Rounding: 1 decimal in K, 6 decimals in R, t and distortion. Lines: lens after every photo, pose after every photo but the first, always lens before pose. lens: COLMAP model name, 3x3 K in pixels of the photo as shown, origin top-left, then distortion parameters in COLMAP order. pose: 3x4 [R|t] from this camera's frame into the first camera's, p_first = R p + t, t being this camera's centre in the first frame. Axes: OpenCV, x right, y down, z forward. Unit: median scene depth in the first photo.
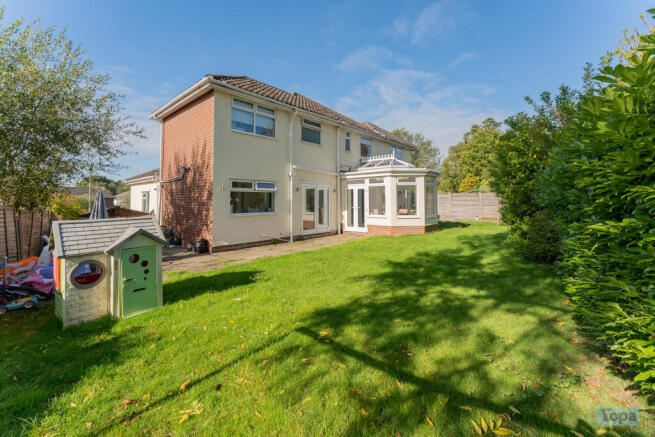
lens RADIAL K [[267.7, 0, 336.8], [0, 267.7, 195.1], [0, 0, 1]] dist [0.000129, 0.000029]
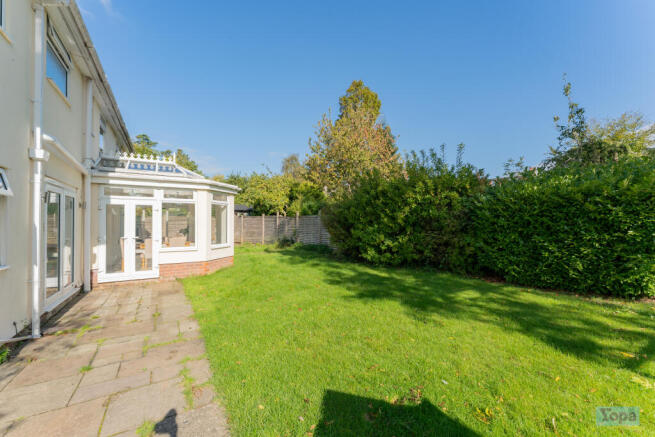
lens RADIAL K [[267.7, 0, 325.7], [0, 267.7, 221.1], [0, 0, 1]] dist [0.000129, 0.000029]
pose [[0.326302, 0.006359, 0.945244, -0.338950], [-0.012731, 0.999916, -0.002332, 0.008059], [-0.945180, -0.011273, 0.326356, 0.434679]]
